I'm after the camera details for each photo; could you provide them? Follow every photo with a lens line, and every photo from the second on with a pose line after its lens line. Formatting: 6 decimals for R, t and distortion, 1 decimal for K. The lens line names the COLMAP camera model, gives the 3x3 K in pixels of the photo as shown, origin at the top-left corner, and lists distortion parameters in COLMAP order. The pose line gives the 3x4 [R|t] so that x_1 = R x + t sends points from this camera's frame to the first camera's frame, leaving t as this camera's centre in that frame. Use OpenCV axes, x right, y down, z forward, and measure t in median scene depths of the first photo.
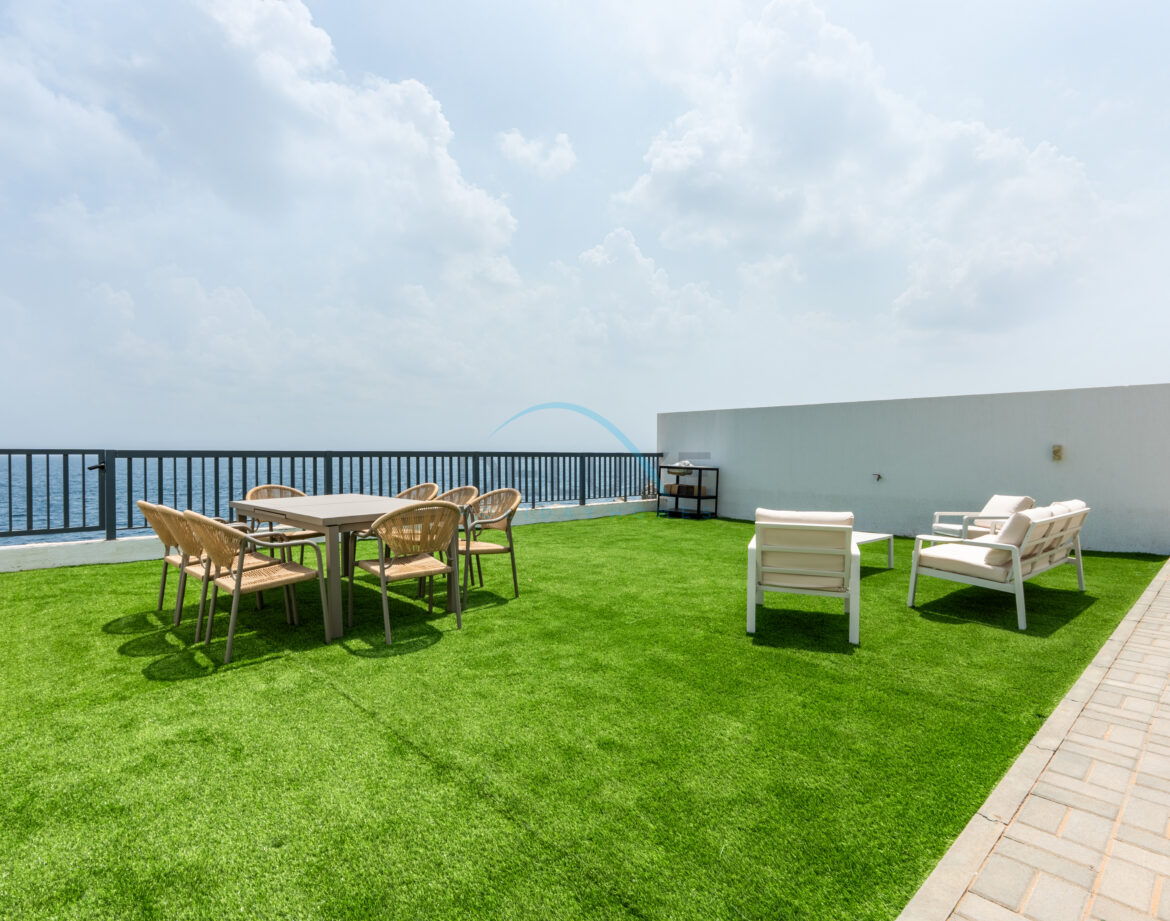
lens RADIAL K [[575.3, 0, 585.0], [0, 575.3, 460.5], [0, 0, 1]] dist [-0.001151, -0.000727]
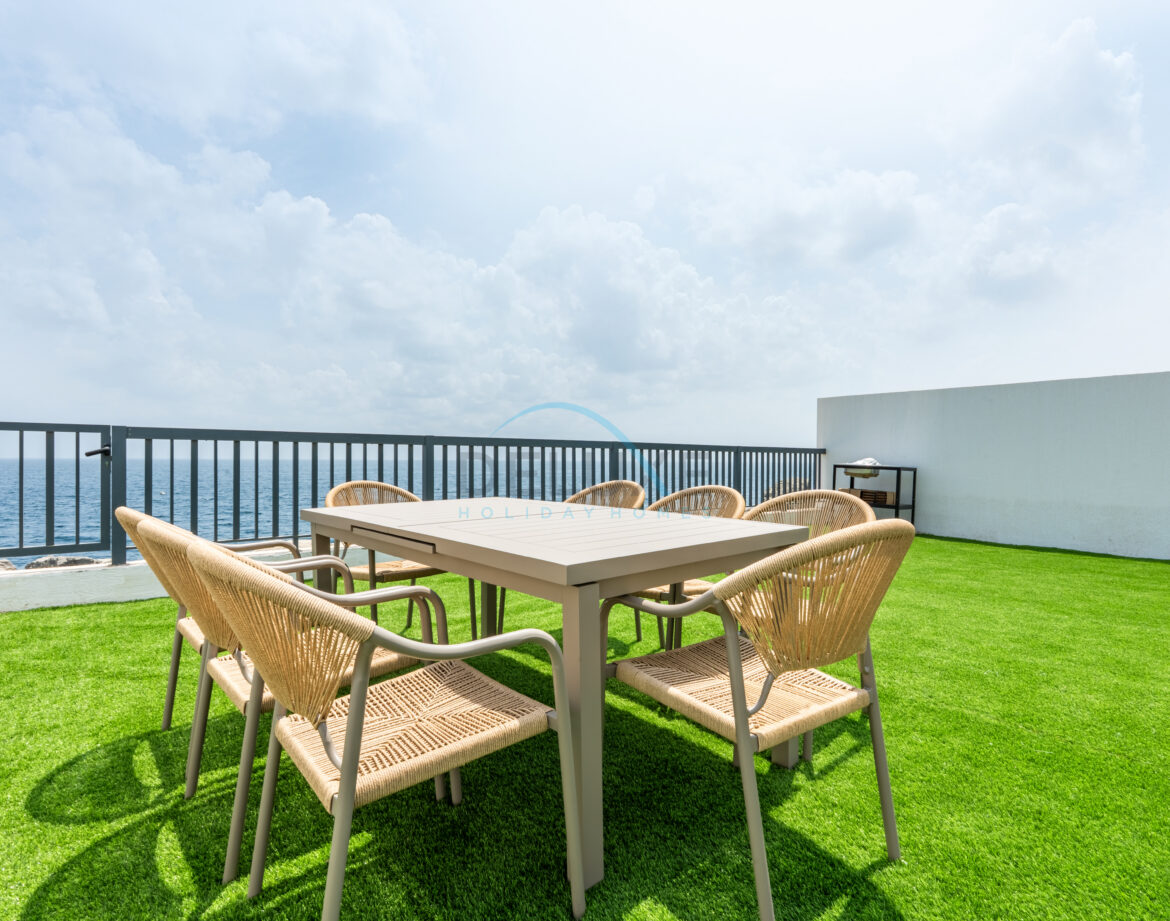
lens RADIAL K [[578.5, 0, 585.0], [0, 578.5, 460.5], [0, 0, 1]] dist [0.002221, 0.000906]
pose [[0.997271, 0.004958, -0.073665, -0.251176], [-0.005692, 0.999936, -0.009760, 0.023533], [0.073612, 0.010153, 0.997235, 0.383595]]
